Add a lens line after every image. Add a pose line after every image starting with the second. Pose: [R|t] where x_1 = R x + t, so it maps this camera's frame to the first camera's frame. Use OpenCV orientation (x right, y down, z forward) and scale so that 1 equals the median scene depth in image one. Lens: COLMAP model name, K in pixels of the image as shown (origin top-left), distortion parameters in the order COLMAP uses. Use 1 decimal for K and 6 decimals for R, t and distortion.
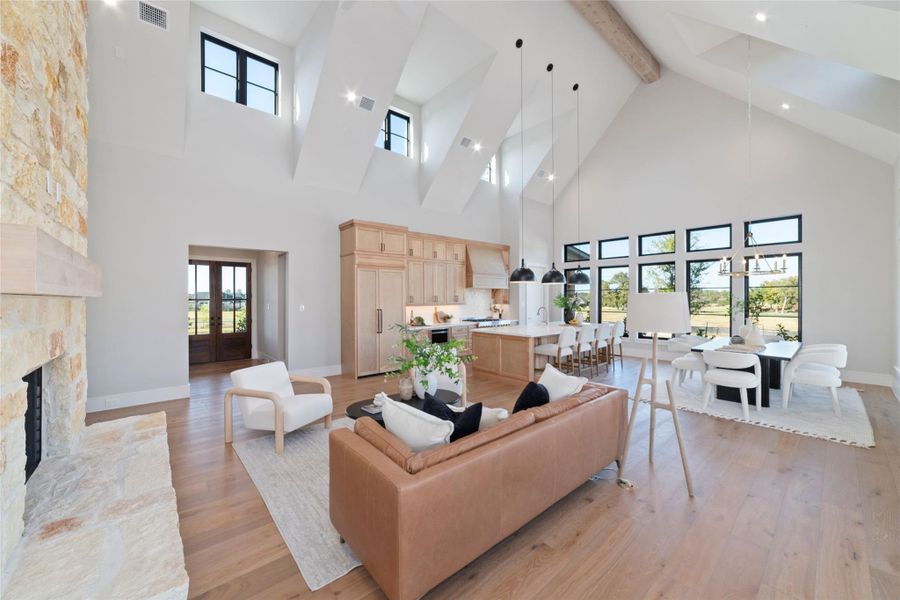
lens RADIAL K [[340.5, 0, 446.4], [0, 340.5, 304.7], [0, 0, 1]] dist [-0.013756, 0.000888]
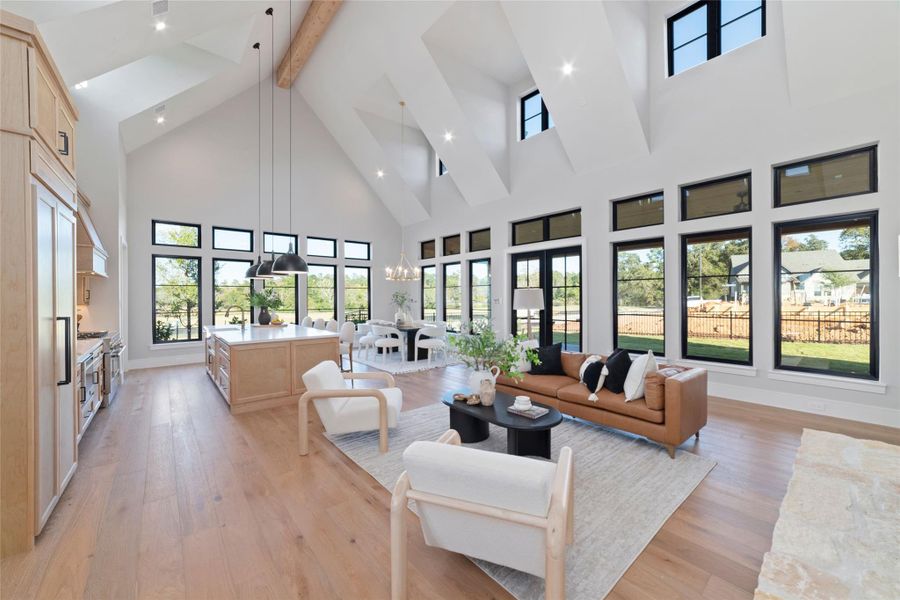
lens RADIAL K [[340.5, 0, 445.9], [0, 340.5, 298.5], [0, 0, 1]] dist [-0.013756, 0.000888]
pose [[0.022728, 0.003861, 0.999734, -0.233860], [0.012941, 0.999908, -0.004156, 0.002657], [-0.999658, 0.013032, 0.022676, 0.255435]]
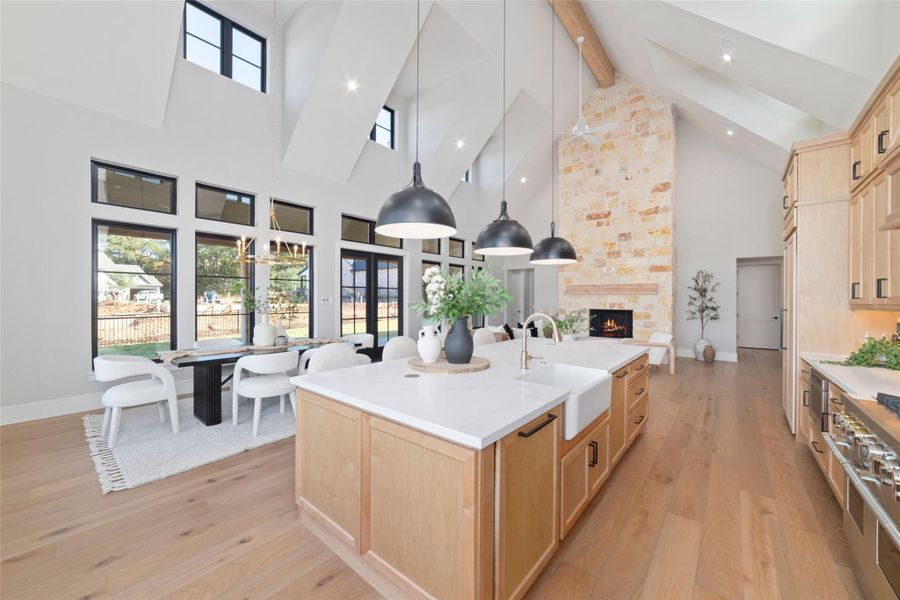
lens RADIAL K [[340.5, 0, 446.9], [0, 340.5, 295.5], [0, 0, 1]] dist [-0.013756, 0.000888]
pose [[-0.988141, -0.000653, -0.153548, 0.675362], [-0.001454, 0.999986, 0.005102, -0.011996], [0.153542, 0.005265, -0.988128, 1.044960]]
